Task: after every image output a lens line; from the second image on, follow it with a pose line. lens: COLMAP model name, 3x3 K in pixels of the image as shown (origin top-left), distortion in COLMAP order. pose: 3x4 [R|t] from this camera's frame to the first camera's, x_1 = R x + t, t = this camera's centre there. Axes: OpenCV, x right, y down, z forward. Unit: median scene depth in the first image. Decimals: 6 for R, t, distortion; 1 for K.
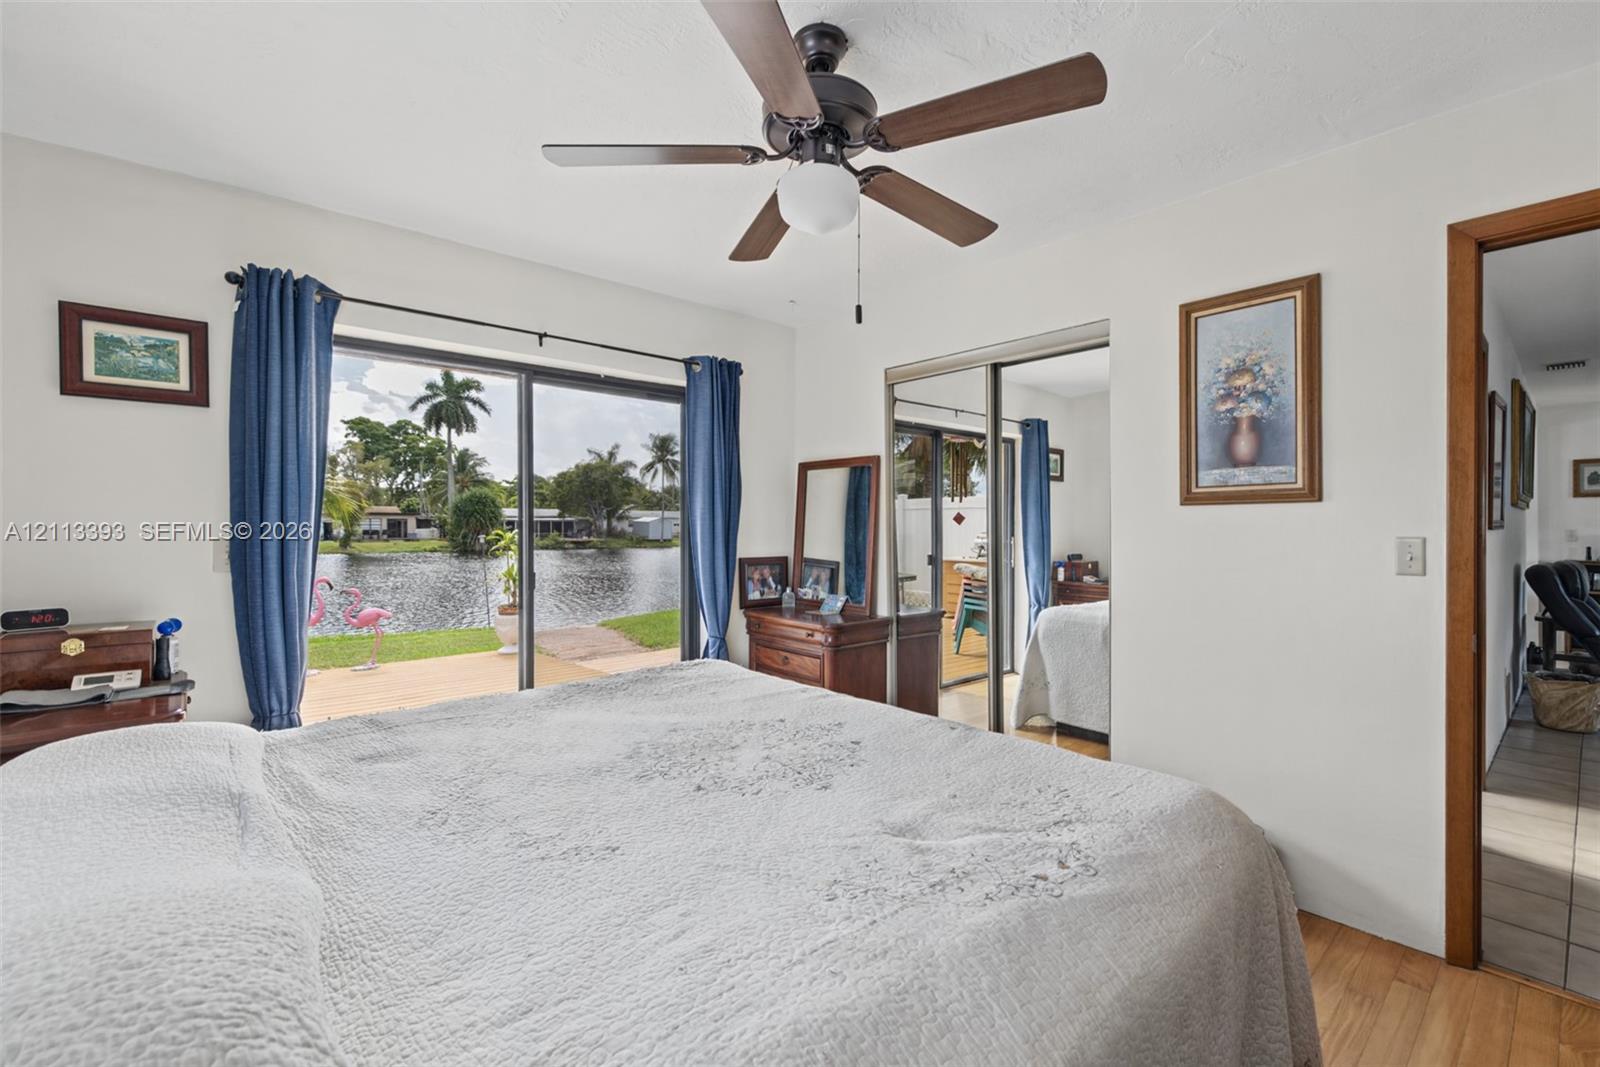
lens RADIAL K [[675.2, 0, 800.0], [0, 675.2, 533.5], [0, 0, 1]] dist [0.000717, 0.000026]
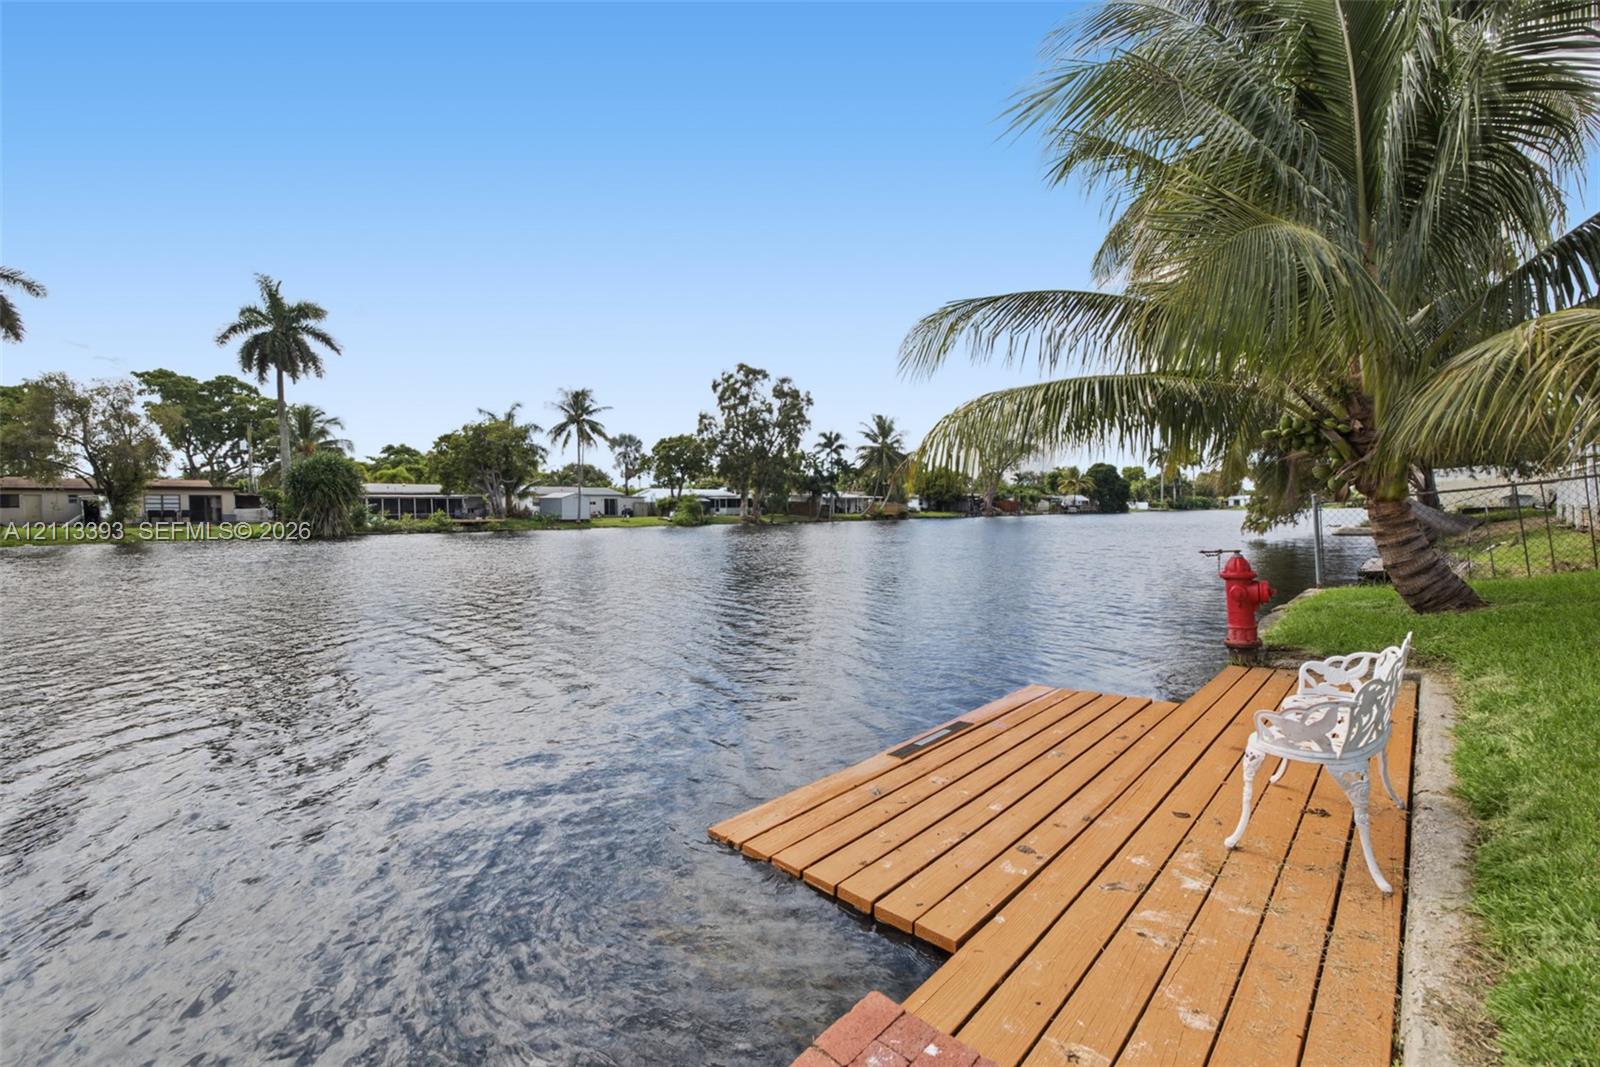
lens RADIAL K [[696.4, 0, 818.4], [0, 696.4, 531.8], [0, 0, 1]] dist [0.005389, 0.000314]
pose [[0.987757, -0.018903, 0.154849, -0.050563], [0.015481, 0.999609, 0.023273, 0.009036], [-0.155228, -0.020591, 0.987664, 0.127495]]
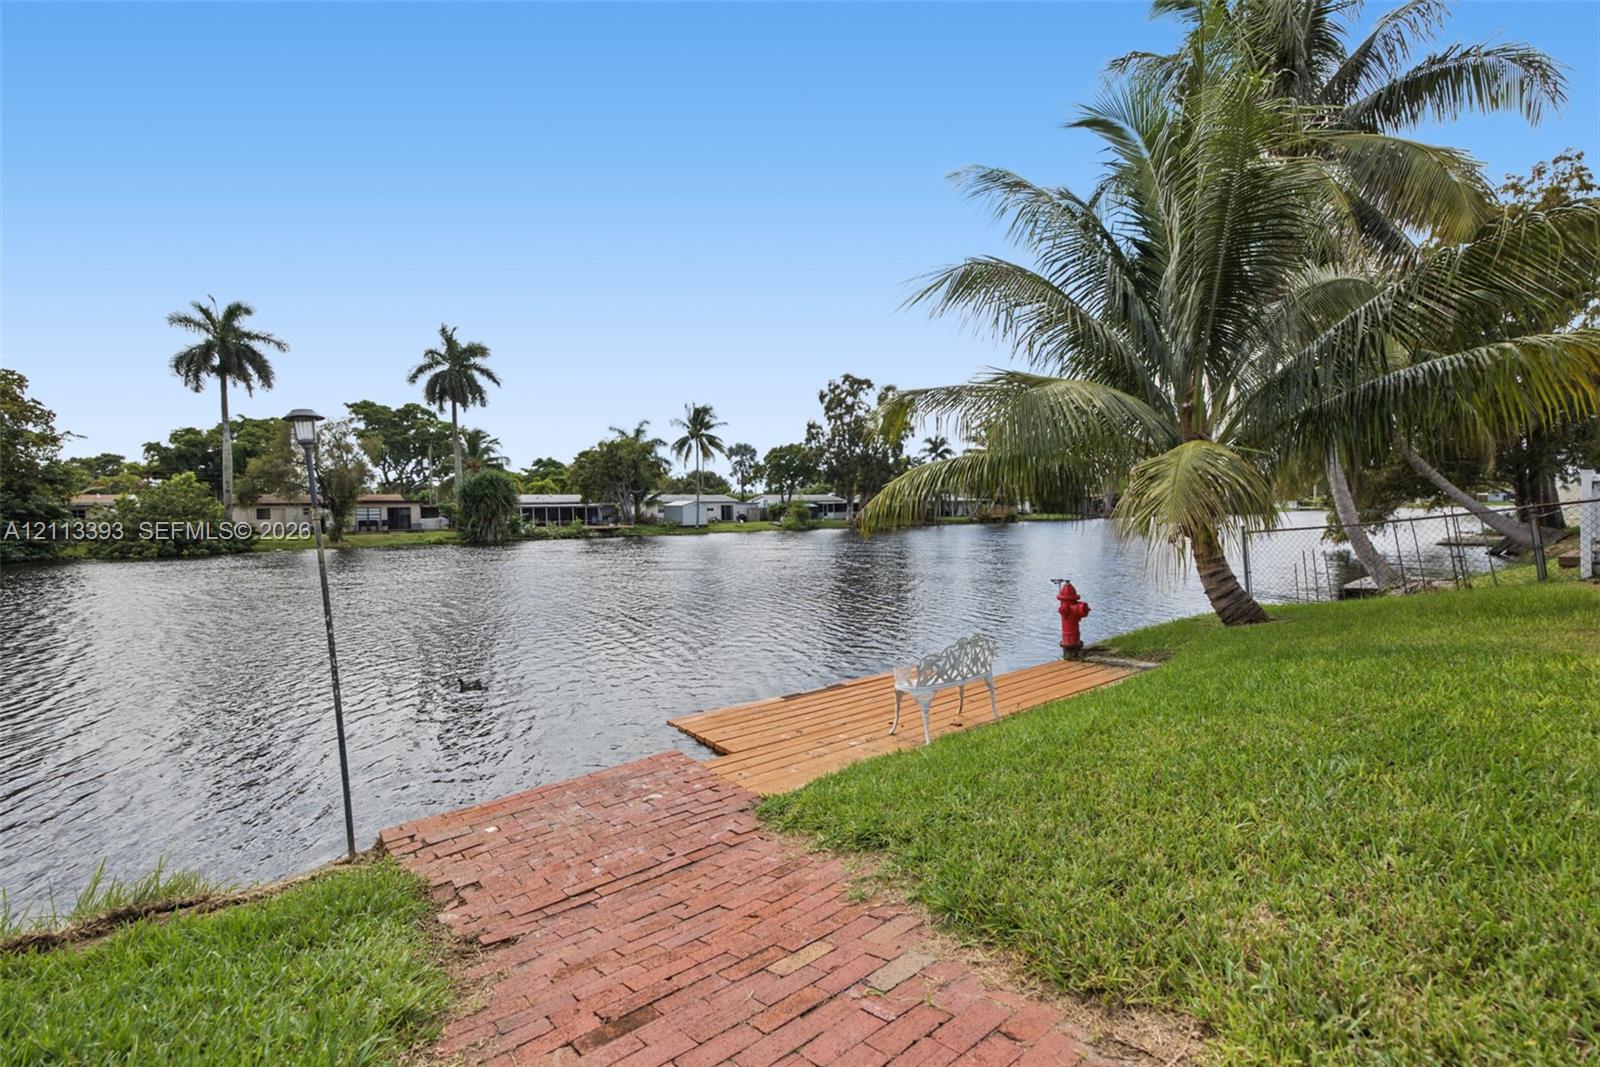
lens RADIAL K [[689.2, 0, 806.2], [0, 689.2, 529.9], [0, 0, 1]] dist [0.008893, -0.000094]
pose [[0.999402, -0.021840, -0.026805, -0.038033], [0.022239, 0.999645, 0.014699, 0.005007], [0.026475, -0.015286, 0.999533, 0.099391]]
